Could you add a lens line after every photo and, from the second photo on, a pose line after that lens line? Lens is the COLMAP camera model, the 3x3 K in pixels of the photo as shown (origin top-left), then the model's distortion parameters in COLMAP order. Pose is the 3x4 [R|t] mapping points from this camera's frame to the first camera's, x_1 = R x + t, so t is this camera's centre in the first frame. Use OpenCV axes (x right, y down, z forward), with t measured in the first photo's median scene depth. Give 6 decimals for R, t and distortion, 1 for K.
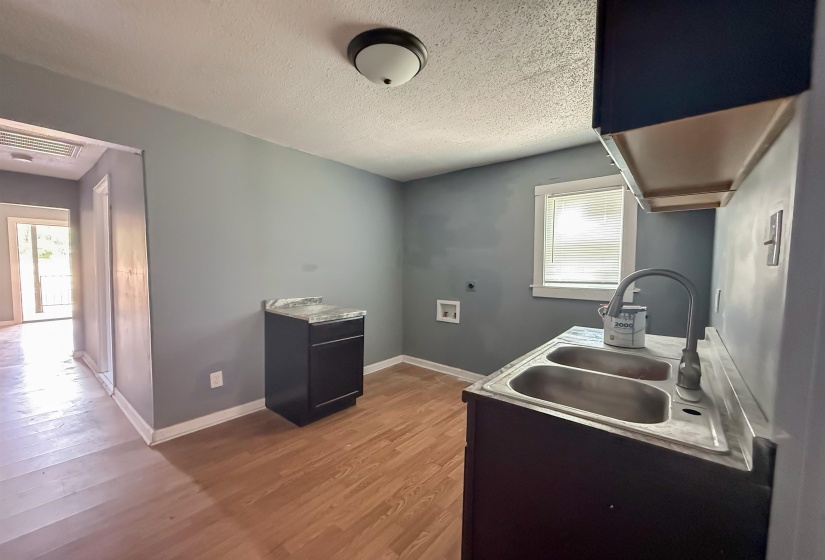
lens RADIAL K [[327.8, 0, 408.5], [0, 327.8, 285.2], [0, 0, 1]] dist [-0.000127, 0.000201]
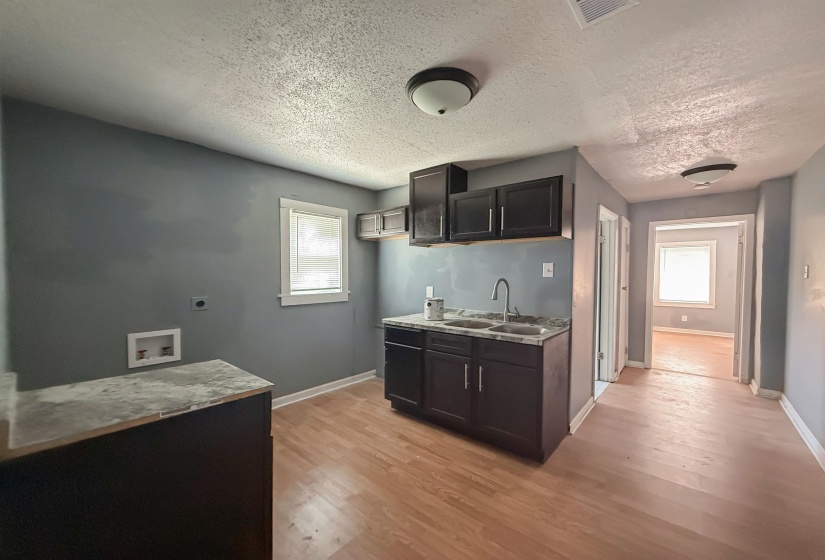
lens RADIAL K [[327.8, 0, 408.5], [0, 327.8, 285.2], [0, 0, 1]] dist [-0.000127, 0.000201]
pose [[0.015621, -0.041556, 0.999014, -0.651238], [0.058887, 0.997440, 0.040570, -0.050208], [-0.998142, 0.058195, 0.018028, 0.619374]]
